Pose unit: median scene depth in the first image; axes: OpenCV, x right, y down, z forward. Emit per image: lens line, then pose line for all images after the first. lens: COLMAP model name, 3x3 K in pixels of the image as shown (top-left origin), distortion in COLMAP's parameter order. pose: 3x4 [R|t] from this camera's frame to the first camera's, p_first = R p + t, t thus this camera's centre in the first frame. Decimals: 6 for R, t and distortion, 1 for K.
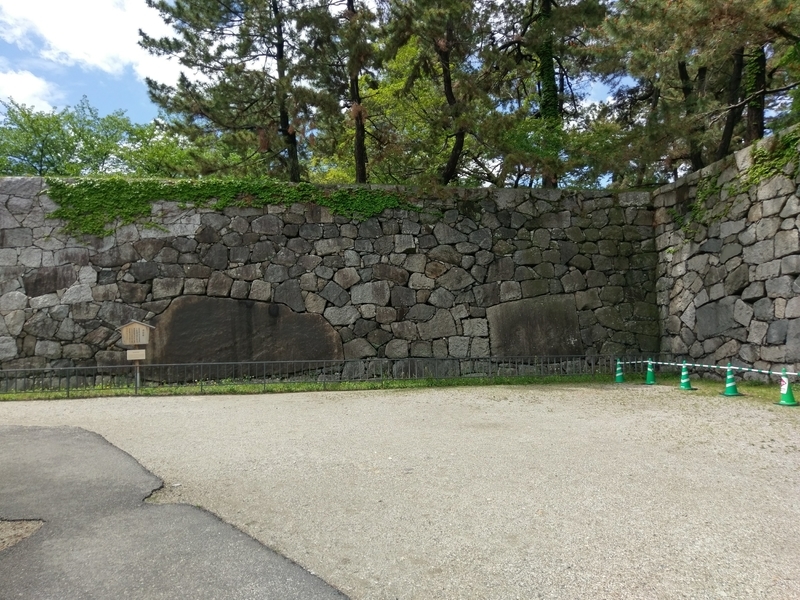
lens RADIAL K [[596.2, 0, 401.1], [0, 596.2, 306.0], [0, 0, 1]] dist [0.062103, -0.055960]
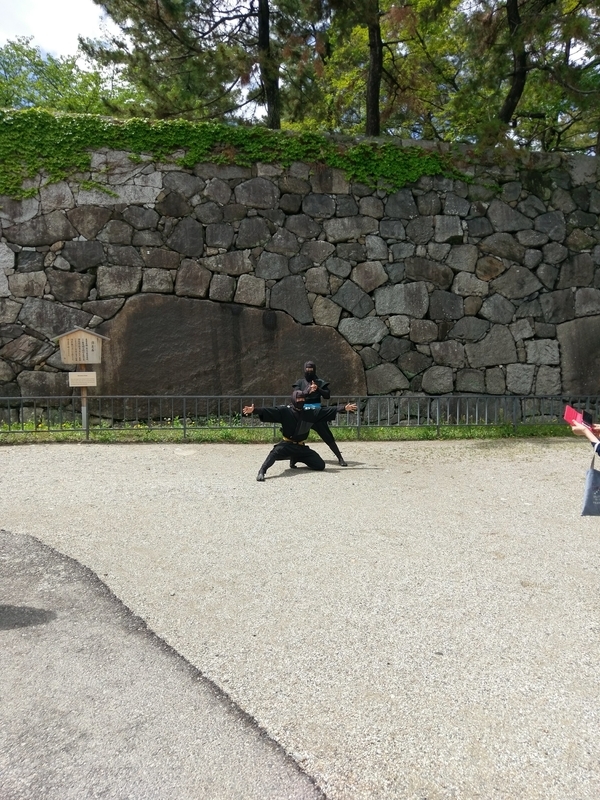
lens RADIAL K [[596.2, 0, 296.0], [0, 596.2, 403.0], [0, 0, 1]] dist [0.062103, -0.055960]
pose [[0.999587, 0.026015, 0.012213, -0.184583], [-0.027313, 0.992146, 0.122066, 0.017236], [-0.008942, -0.122349, 0.992447, 0.295064]]
